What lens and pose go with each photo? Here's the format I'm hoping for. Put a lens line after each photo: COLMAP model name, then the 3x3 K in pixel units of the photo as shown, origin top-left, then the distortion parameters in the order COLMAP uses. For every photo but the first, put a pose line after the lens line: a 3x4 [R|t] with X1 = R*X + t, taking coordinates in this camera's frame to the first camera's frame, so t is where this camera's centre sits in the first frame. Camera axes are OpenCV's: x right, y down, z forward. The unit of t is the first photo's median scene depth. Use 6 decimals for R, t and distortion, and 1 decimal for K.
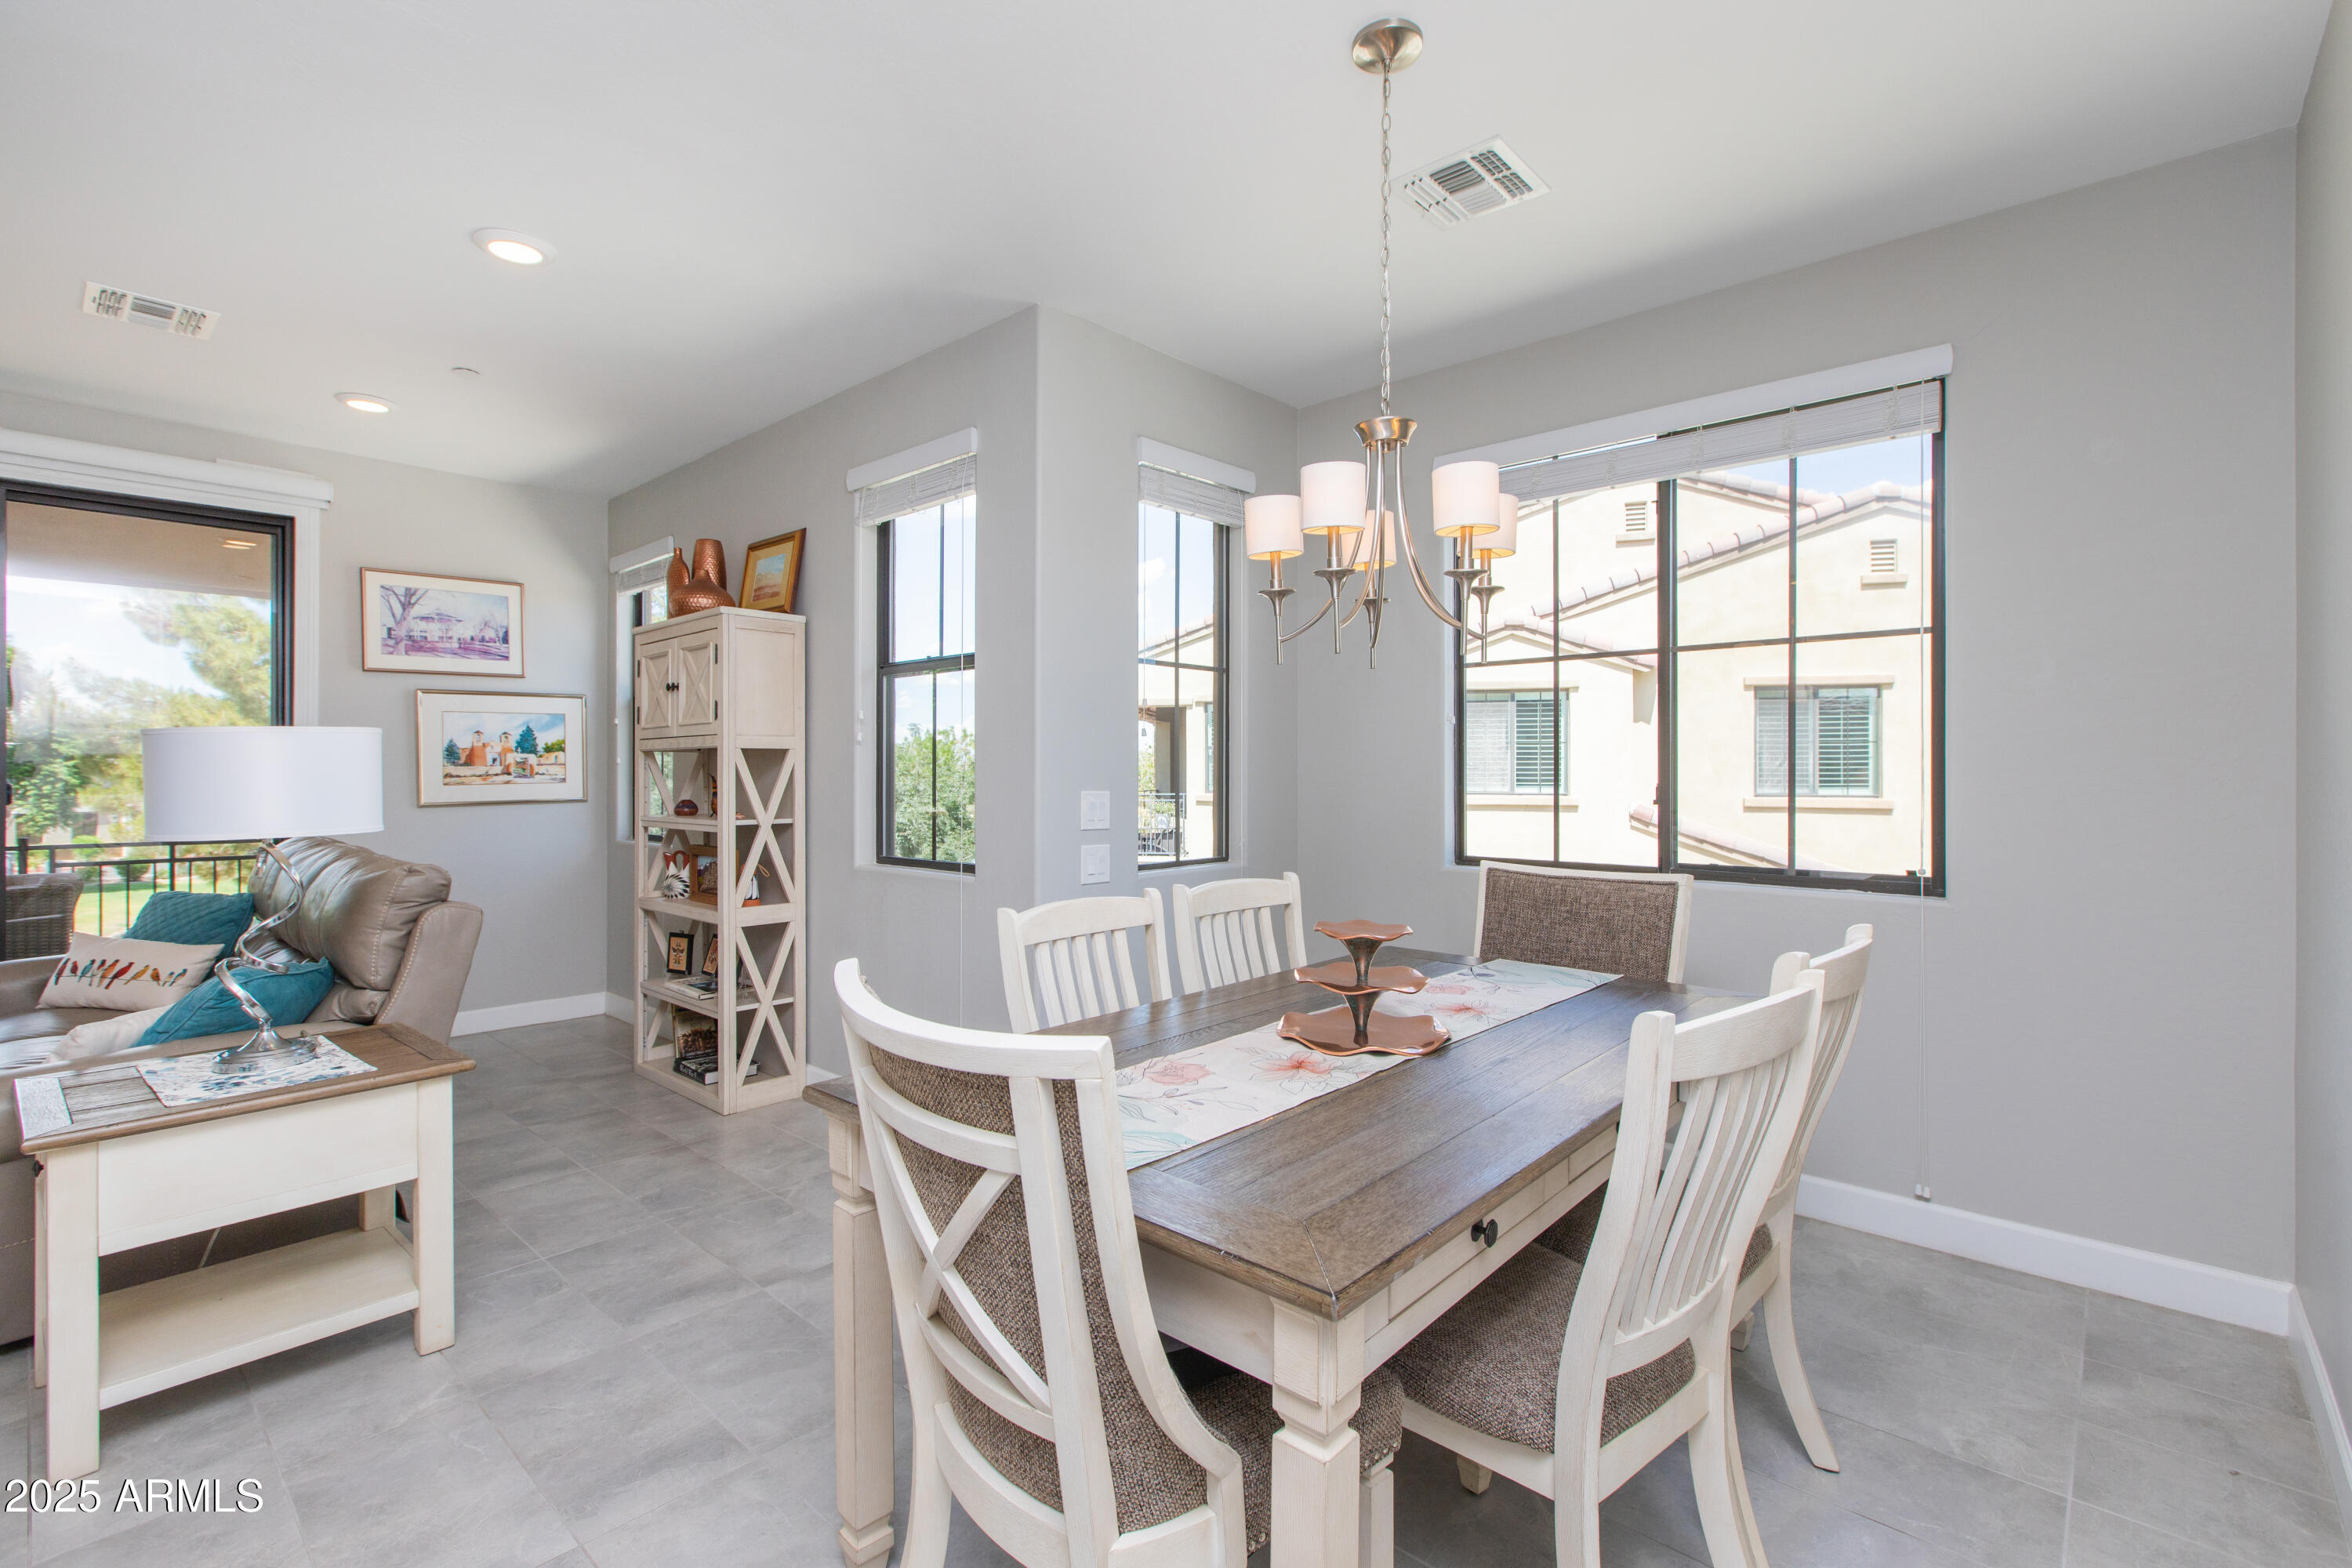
lens RADIAL K [[1054.1, 0, 1171.5], [0, 1054.1, 771.8], [0, 0, 1]] dist [-0.002308, -0.000478]
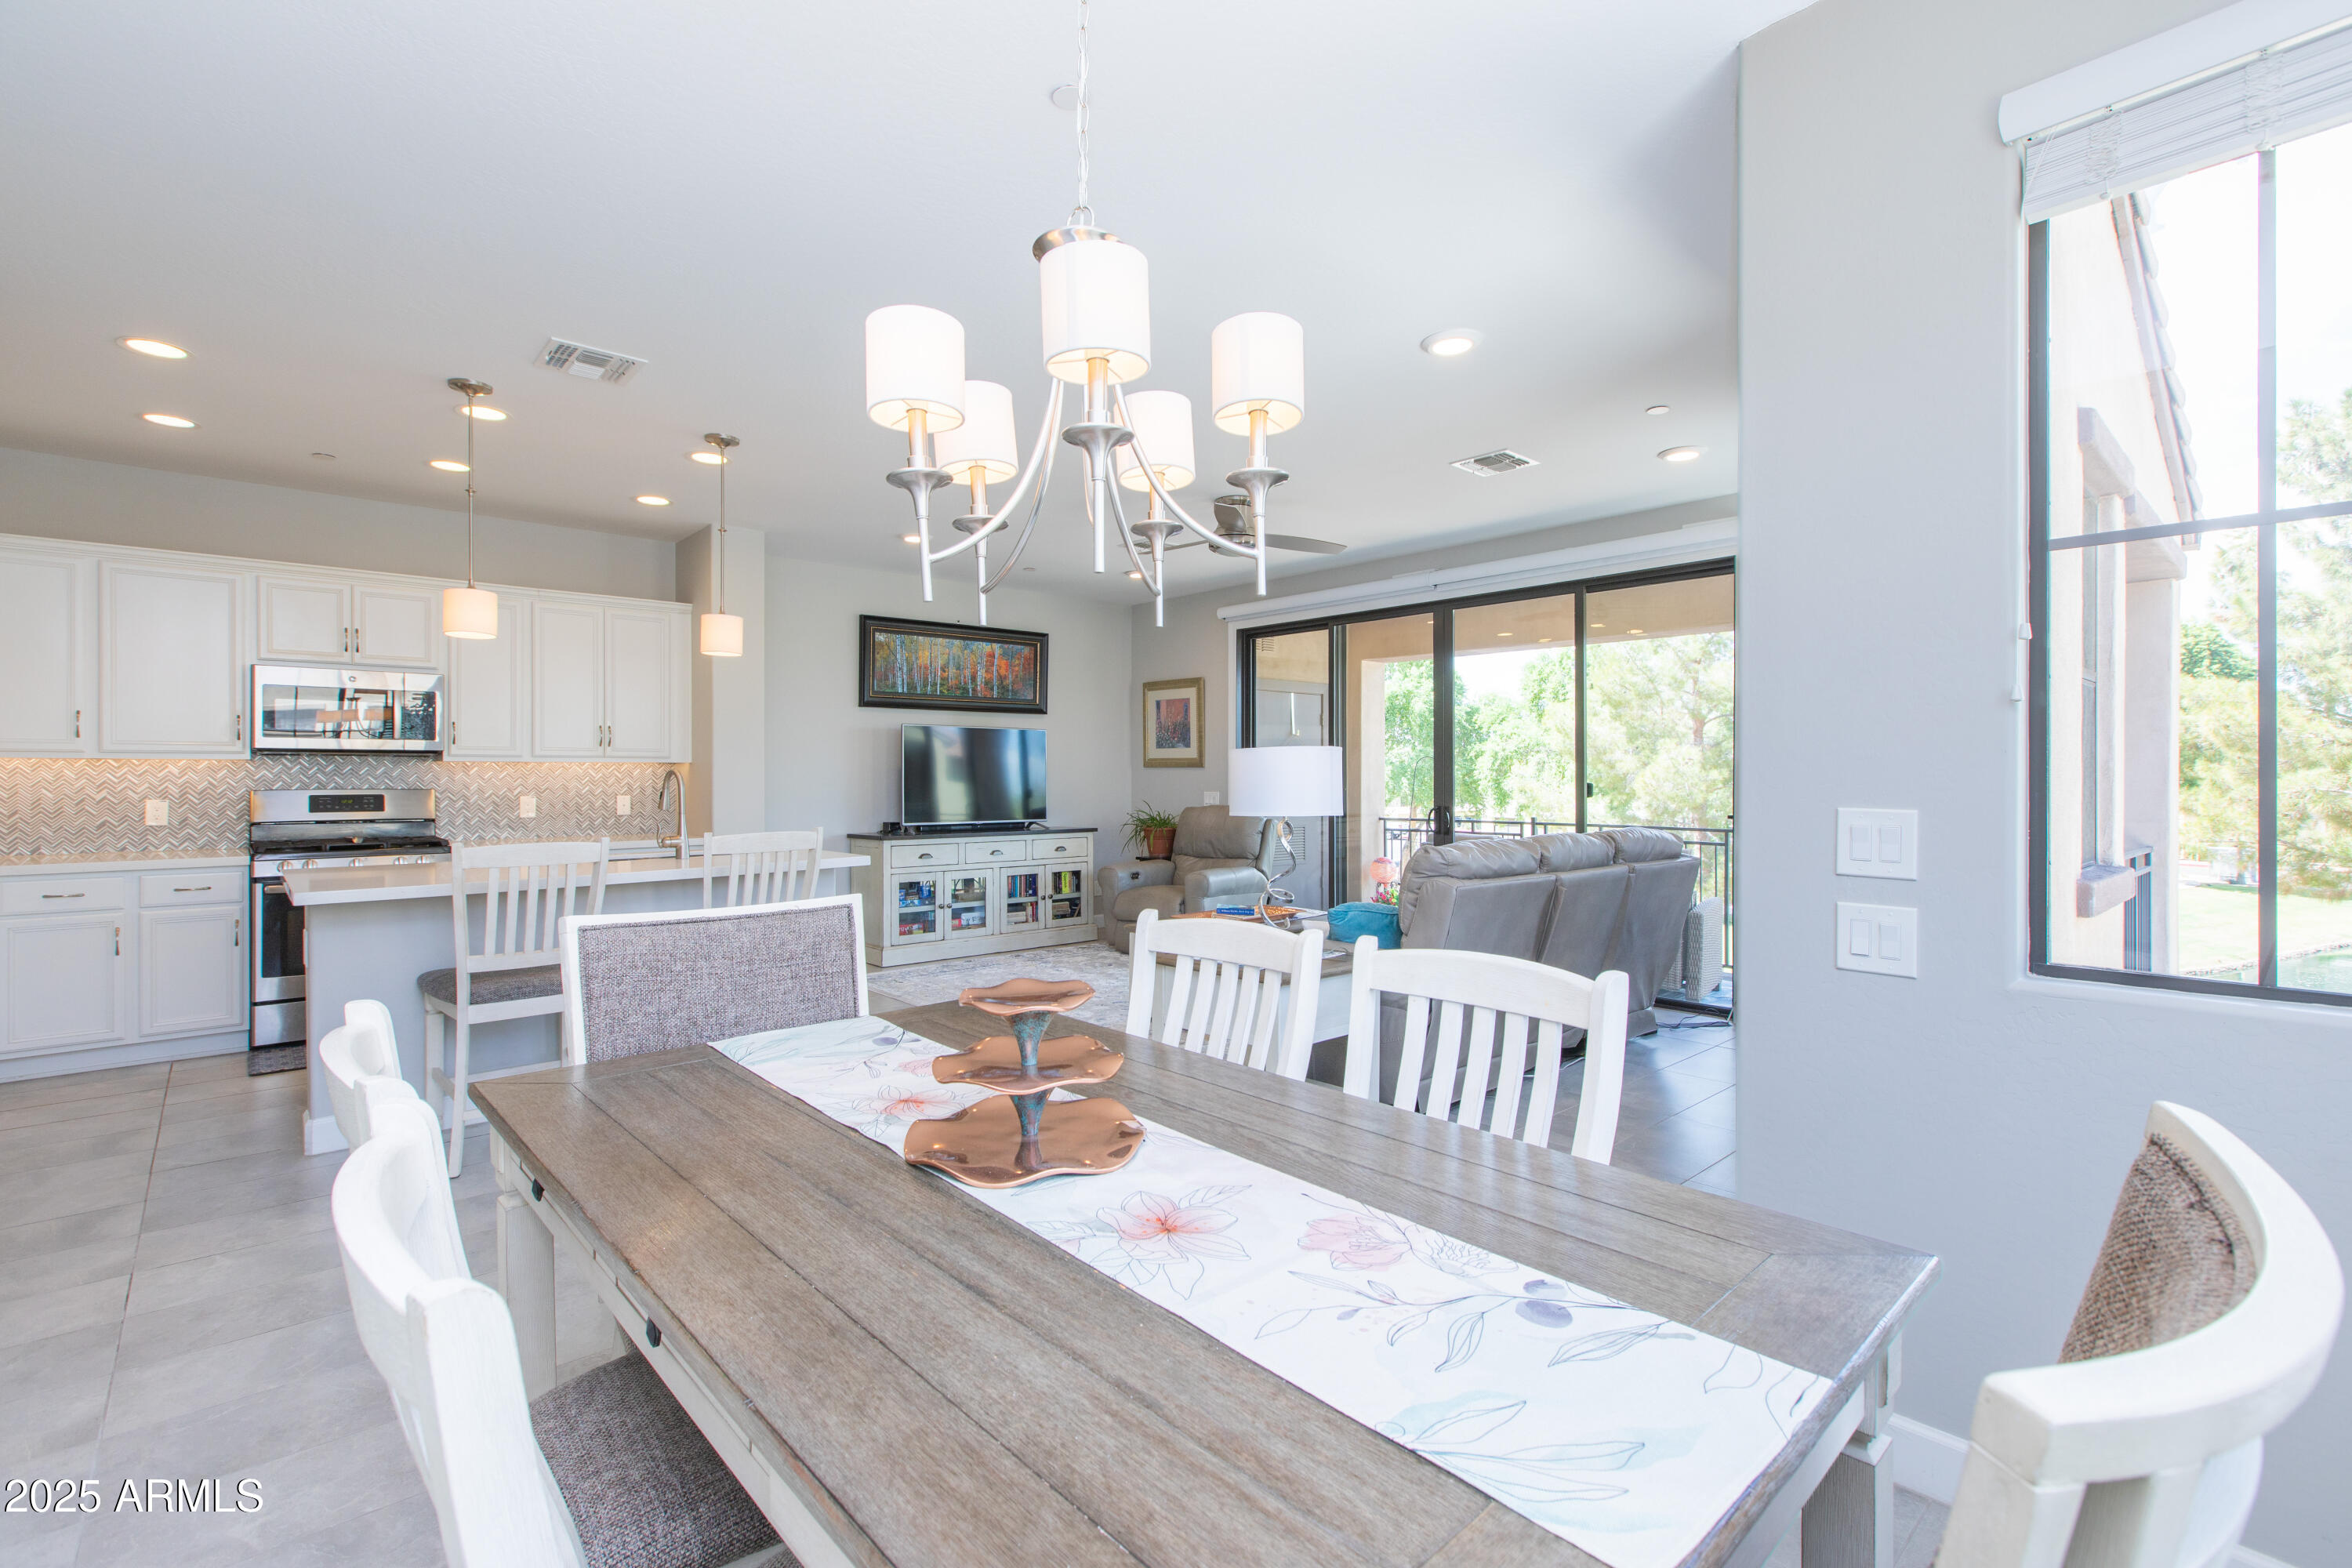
lens RADIAL K [[1054.1, 0, 1177.1], [0, 1054.1, 774.5], [0, 0, 1]] dist [-0.002308, -0.000478]
pose [[-0.108506, -0.003357, -0.994090, 0.352266], [0.004070, 0.999984, -0.003821, 0.003640], [0.994087, -0.004461, -0.108491, 0.476884]]
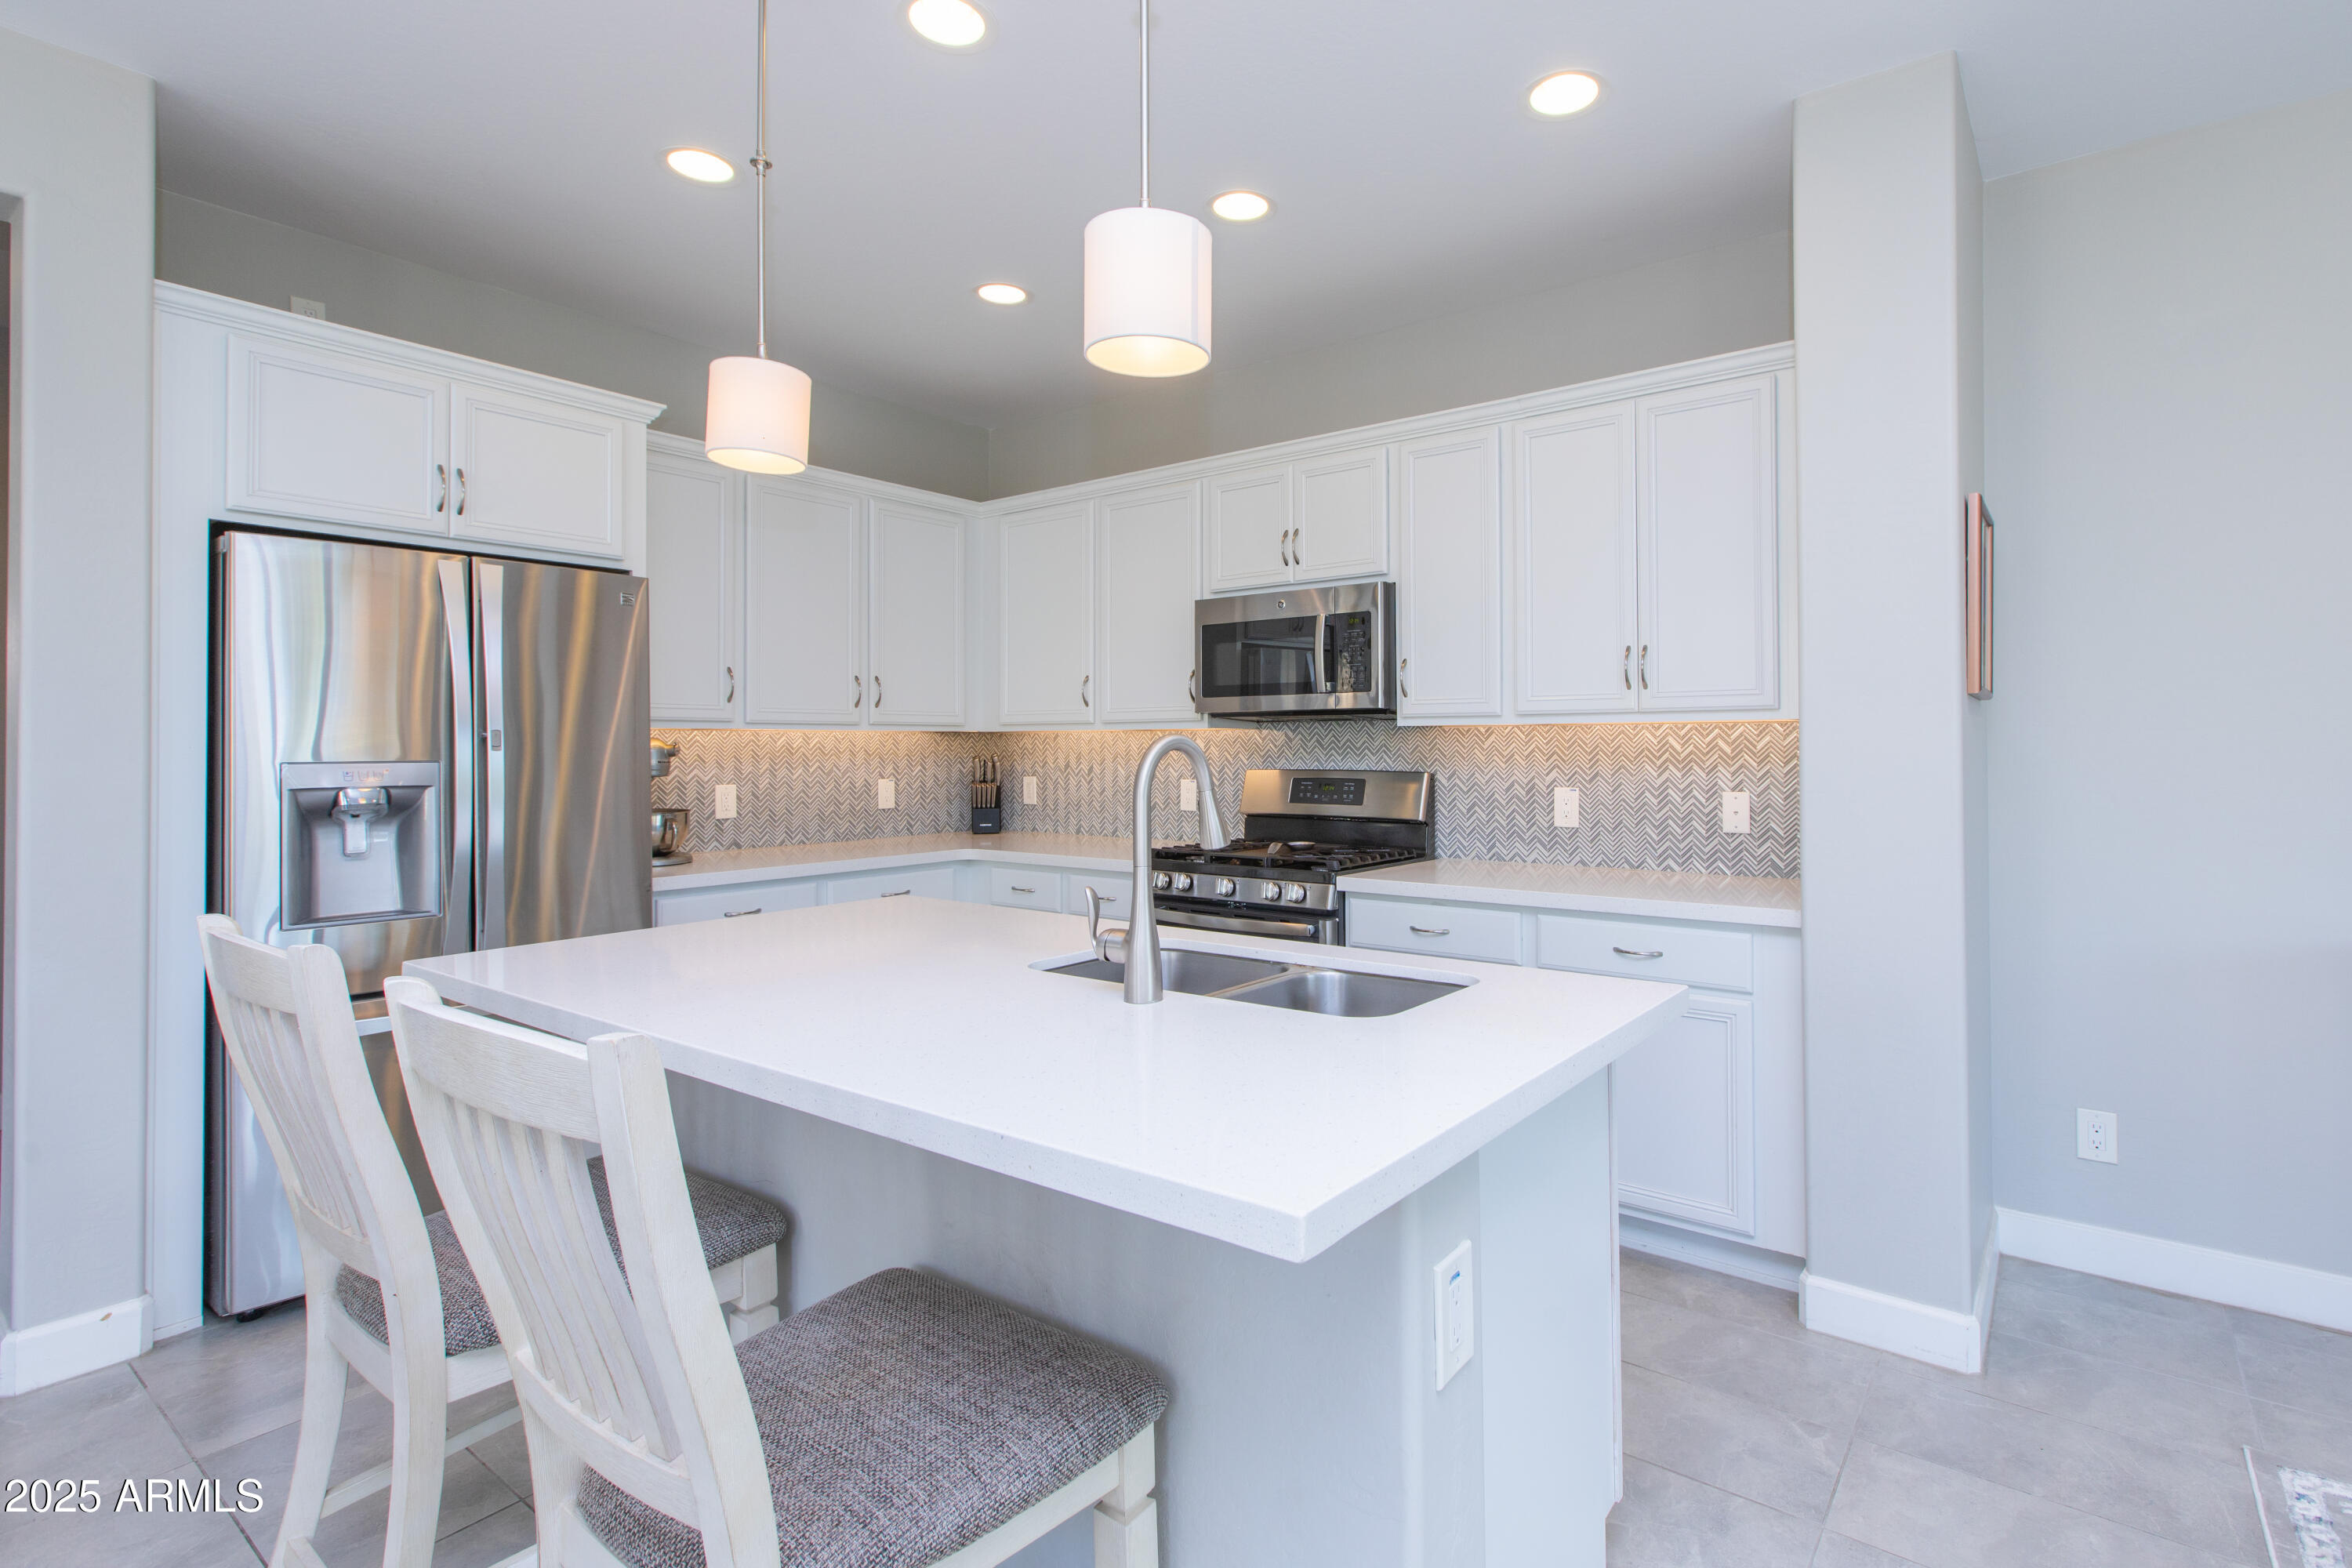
lens RADIAL K [[1107.7, 0, 1234.2], [0, 1107.7, 734.6], [0, 0, 1]] dist [-0.009598, 0.000956]
pose [[-0.995698, 0.000922, -0.092654, -0.516329], [0.002319, 0.999885, -0.014974, -0.002460], [0.092630, -0.015125, -0.995586, 0.271025]]
